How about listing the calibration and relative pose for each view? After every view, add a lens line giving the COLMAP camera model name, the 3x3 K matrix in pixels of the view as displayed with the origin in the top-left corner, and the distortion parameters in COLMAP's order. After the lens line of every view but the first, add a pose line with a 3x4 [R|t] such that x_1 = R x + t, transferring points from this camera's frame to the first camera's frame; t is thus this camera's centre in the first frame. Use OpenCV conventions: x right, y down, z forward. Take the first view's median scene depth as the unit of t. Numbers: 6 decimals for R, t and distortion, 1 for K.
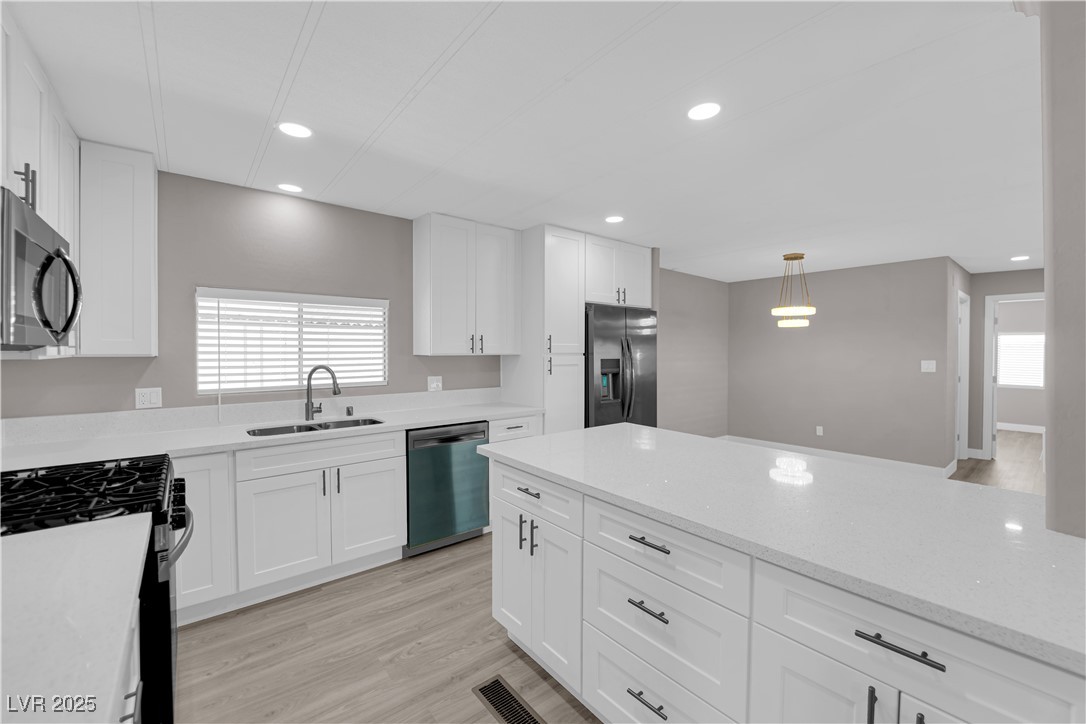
lens RADIAL K [[441.9, 0, 547.7], [0, 441.9, 356.8], [0, 0, 1]] dist [-0.002759, -0.007293]
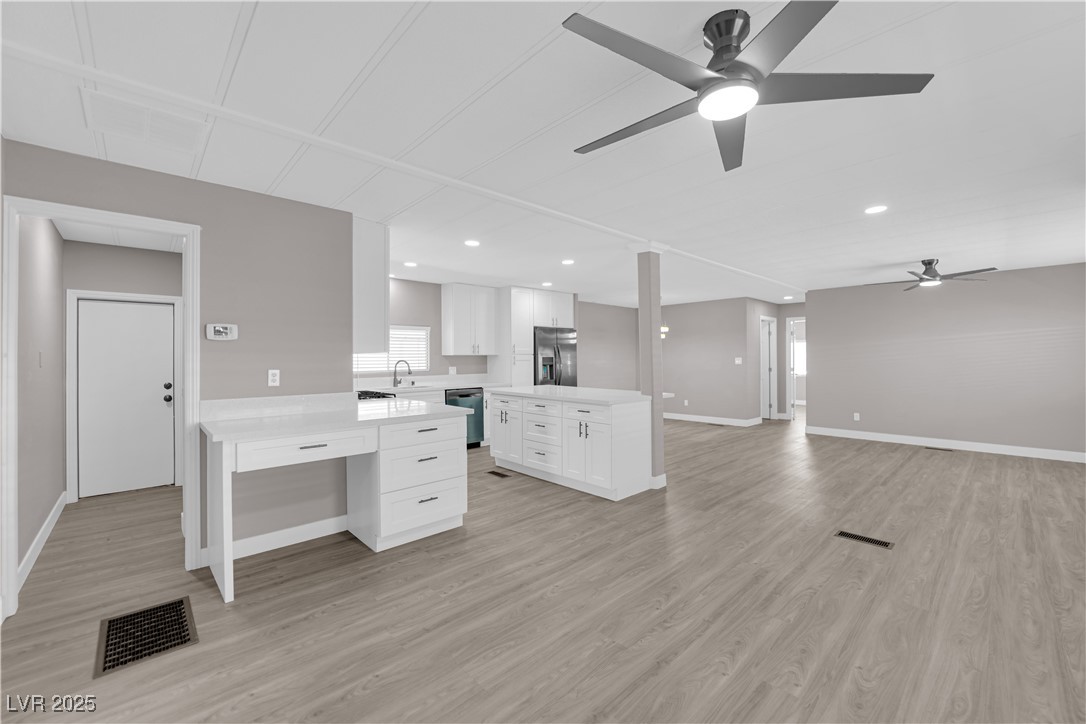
lens RADIAL K [[441.9, 0, 547.7], [0, 441.9, 356.8], [0, 0, 1]] dist [-0.002759, -0.007293]
pose [[0.997904, -0.007624, 0.064259, 0.029973], [0.008600, 0.999851, -0.014934, 0.038675], [-0.064136, 0.015456, 0.997822, -1.027885]]
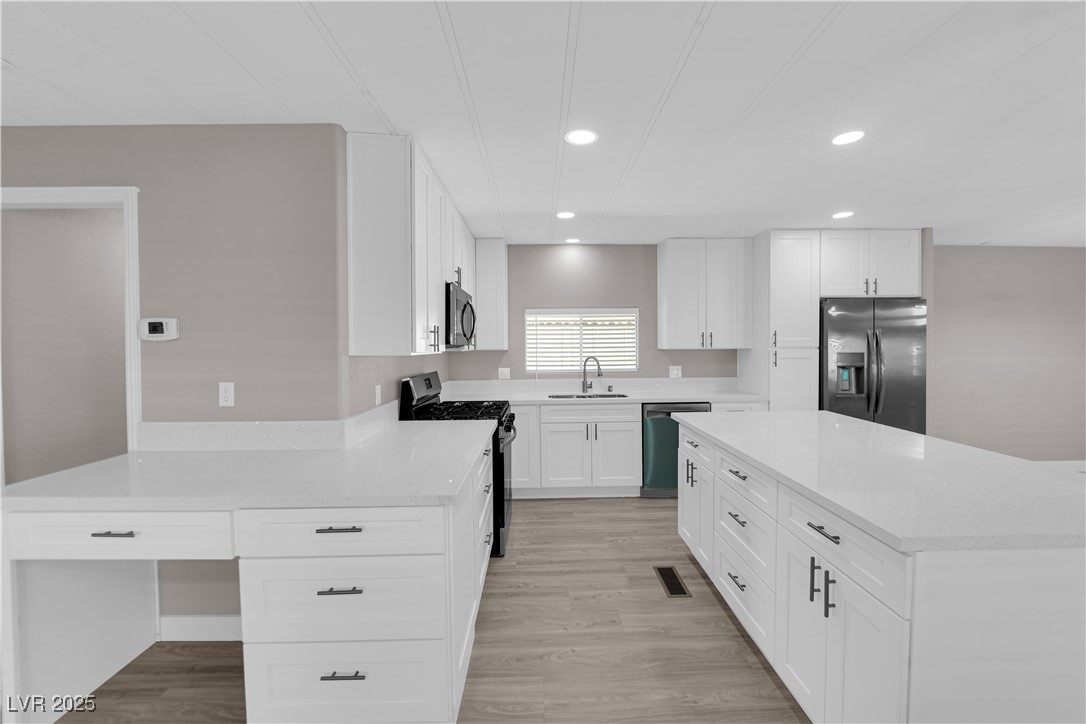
lens RADIAL K [[441.9, 0, 547.7], [0, 441.9, 356.8], [0, 0, 1]] dist [-0.002759, -0.007293]
pose [[0.786042, 0.008547, -0.618113, 0.272831], [0.000290, 0.999899, 0.014194, 0.000255], [0.618172, -0.011337, 0.785961, -0.242802]]
